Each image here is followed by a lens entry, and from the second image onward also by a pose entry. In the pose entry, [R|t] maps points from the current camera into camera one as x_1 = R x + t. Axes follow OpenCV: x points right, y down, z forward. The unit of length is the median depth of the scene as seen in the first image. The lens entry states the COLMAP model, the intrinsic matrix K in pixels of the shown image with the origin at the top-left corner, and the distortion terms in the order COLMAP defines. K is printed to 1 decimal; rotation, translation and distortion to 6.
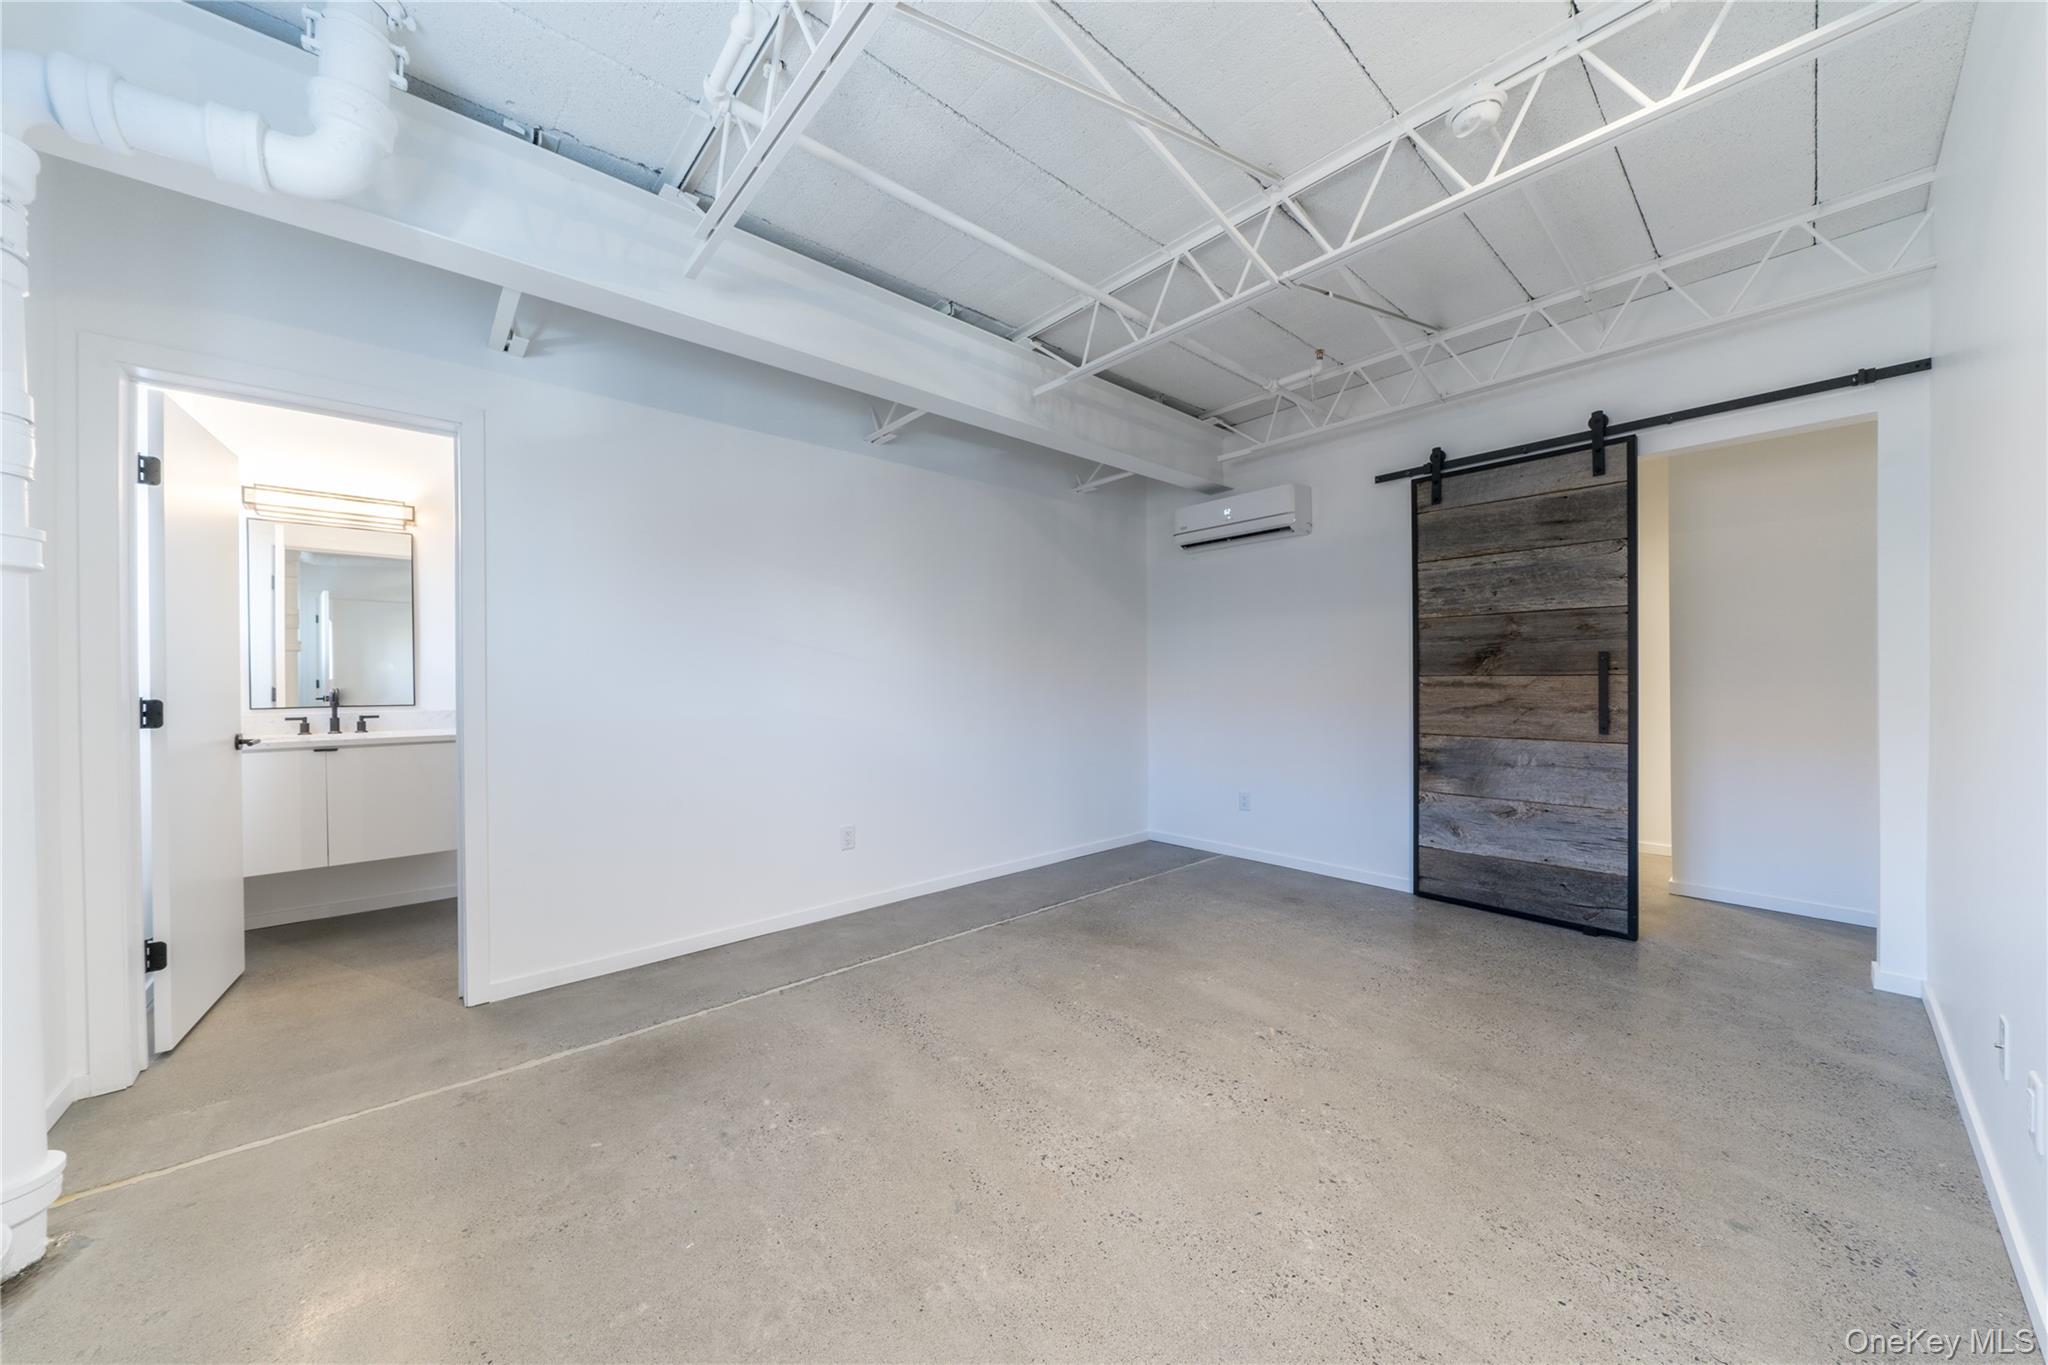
lens RADIAL K [[709.4, 0, 1021.7], [0, 709.4, 687.6], [0, 0, 1]] dist [-0.002340, -0.000492]
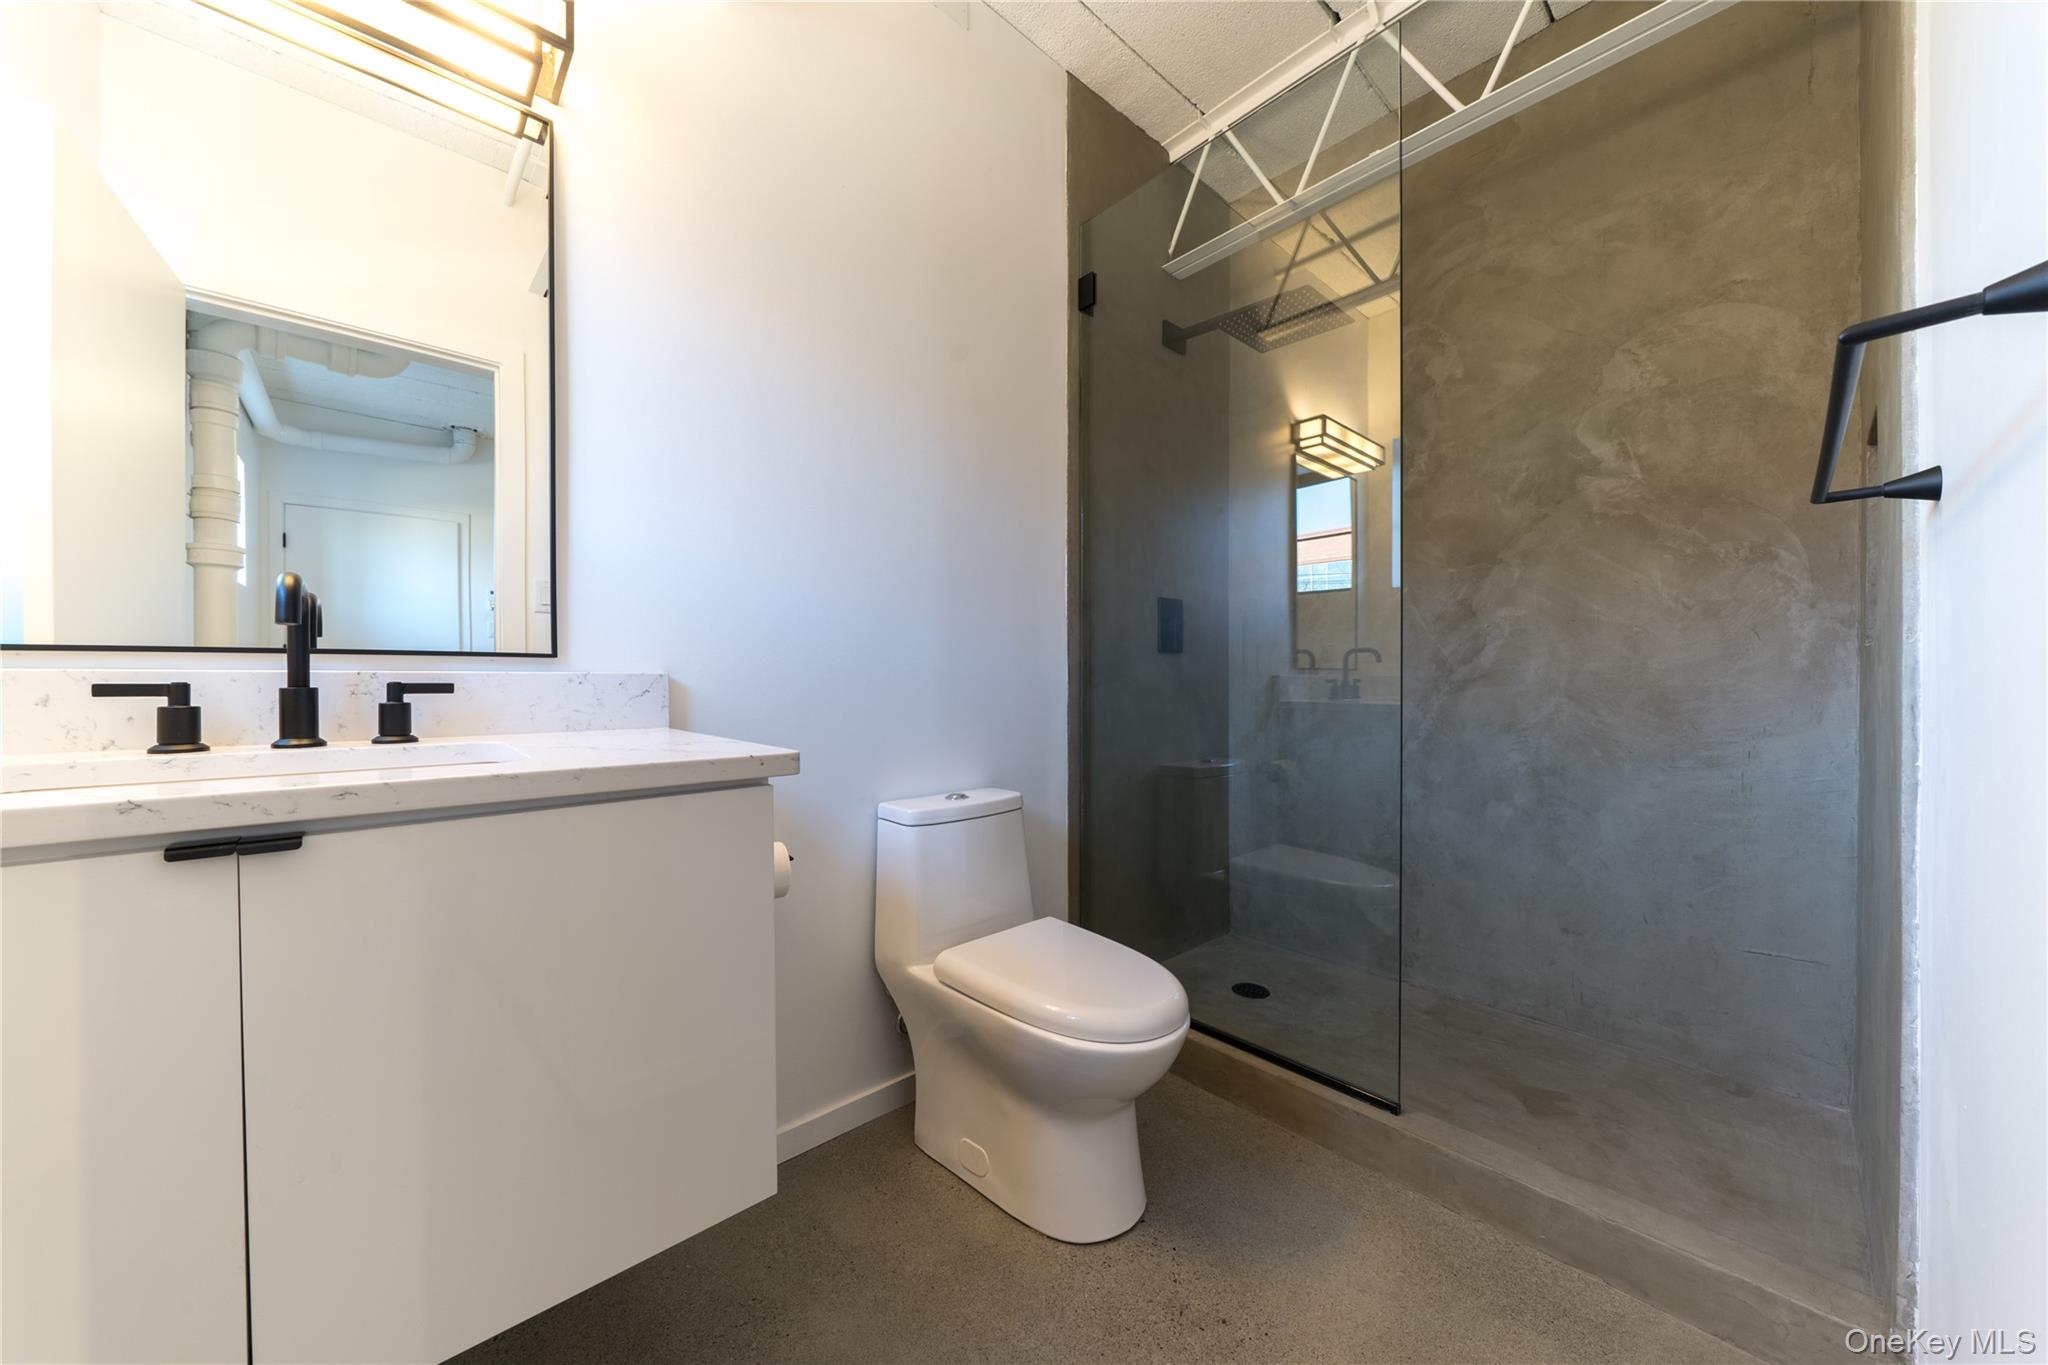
lens RADIAL K [[709.4, 0, 1033.0], [0, 709.4, 679.0], [0, 0, 1]] dist [-0.002340, -0.000492]
pose [[0.999894, 0.005546, 0.013458, -0.688962], [-0.005498, 0.999978, -0.003589, 0.037918], [-0.013478, 0.003514, 0.999903, 0.720815]]
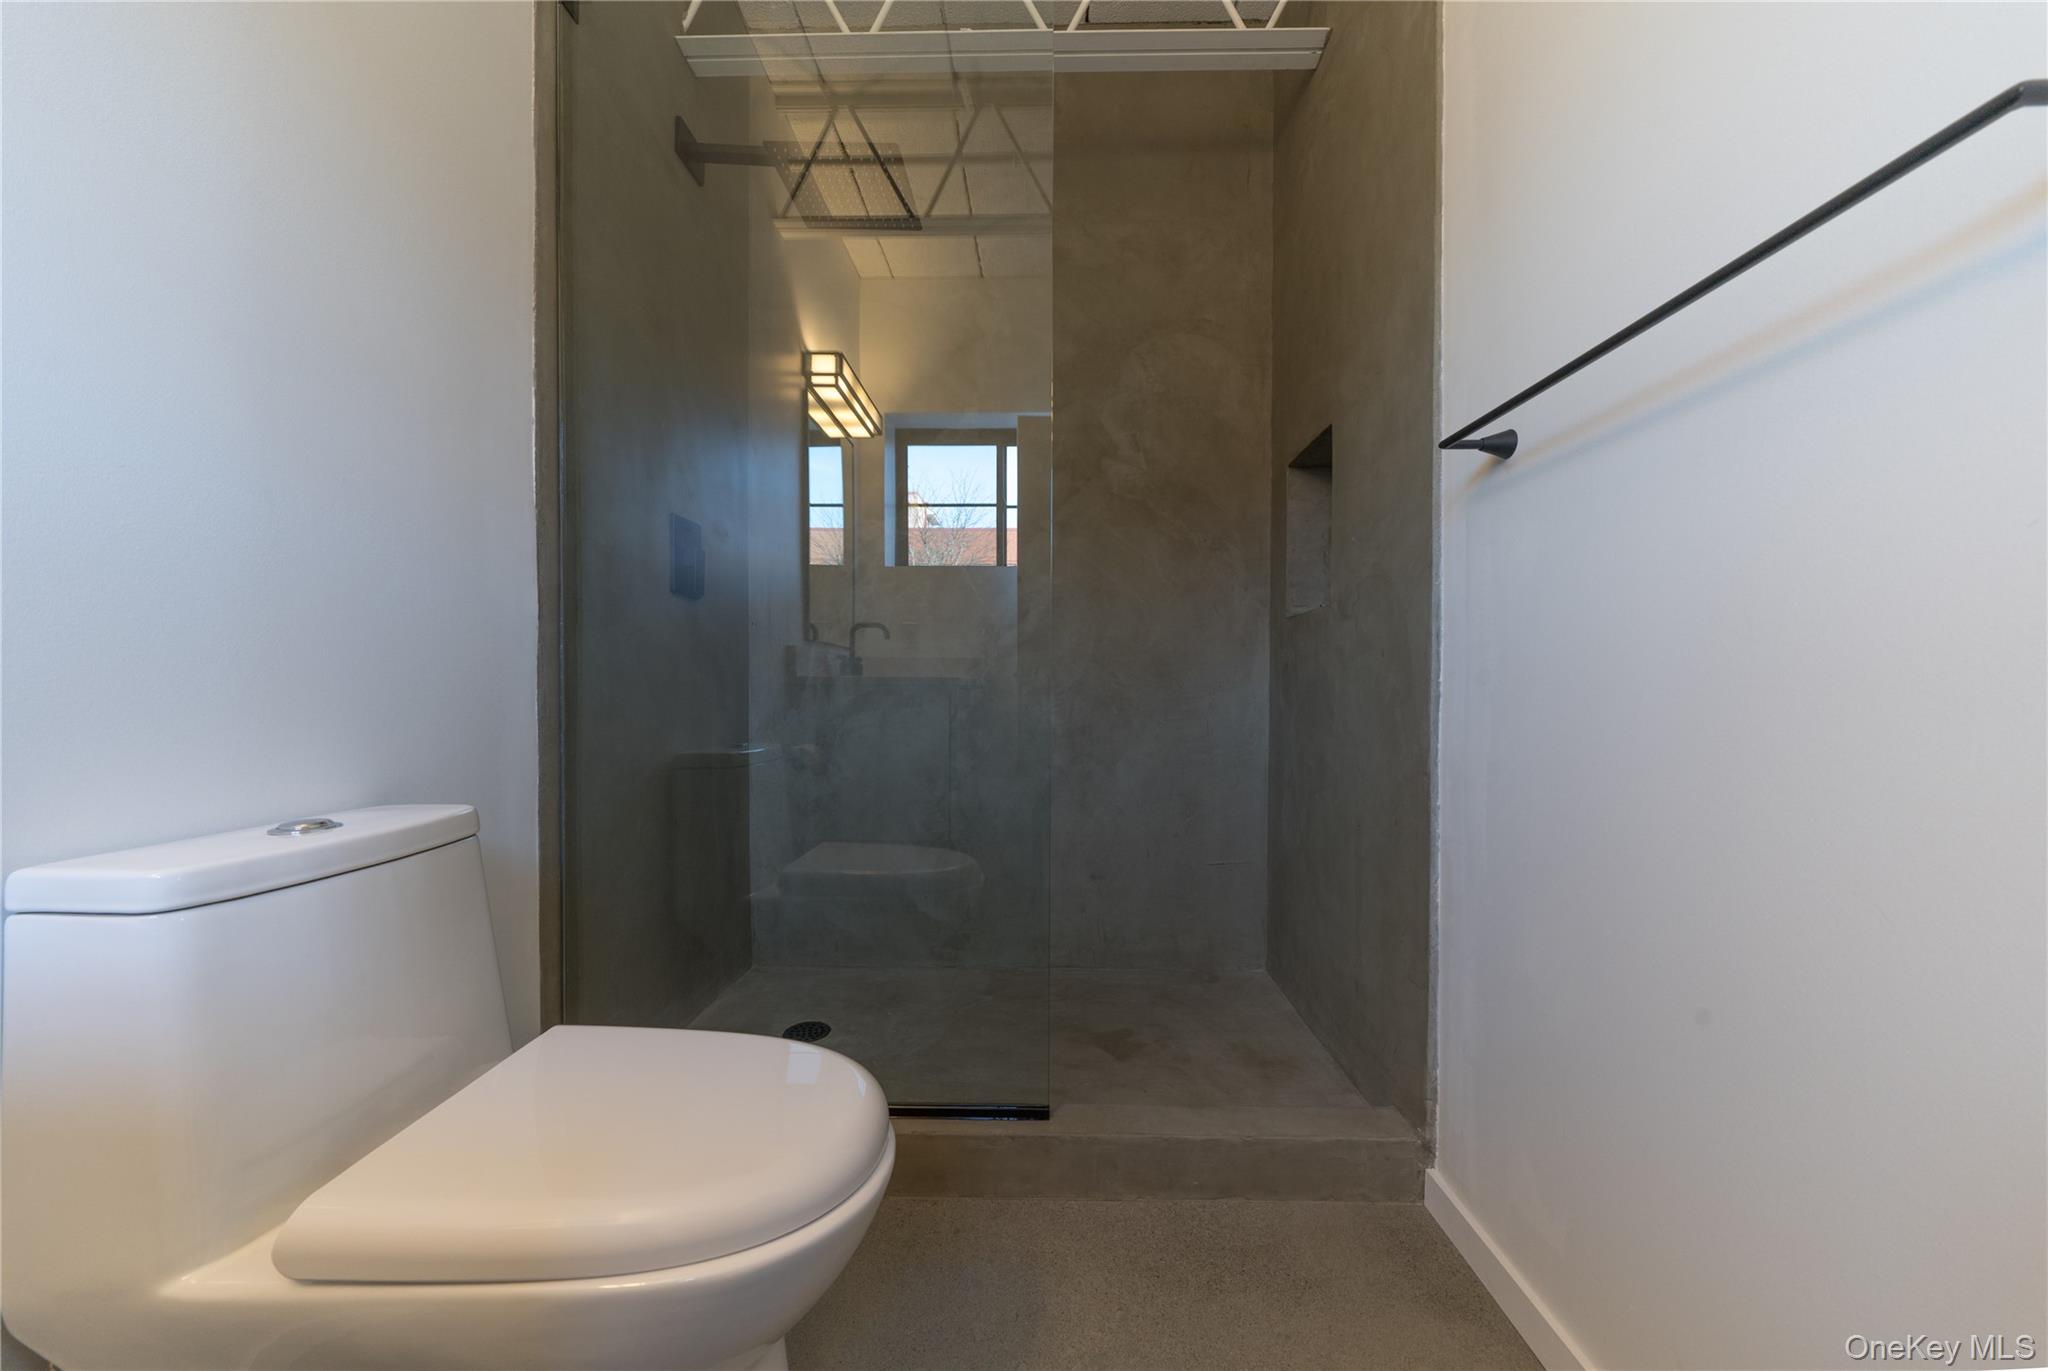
lens RADIAL K [[709.4, 0, 1021.9], [0, 709.4, 696.5], [0, 0, 1]] dist [-0.002340, -0.000492]
pose [[0.687182, 0.000085, 0.726486, -0.741322], [-0.002167, 0.999996, 0.001933, 0.077050], [-0.726482, -0.002903, 0.687179, 0.904286]]
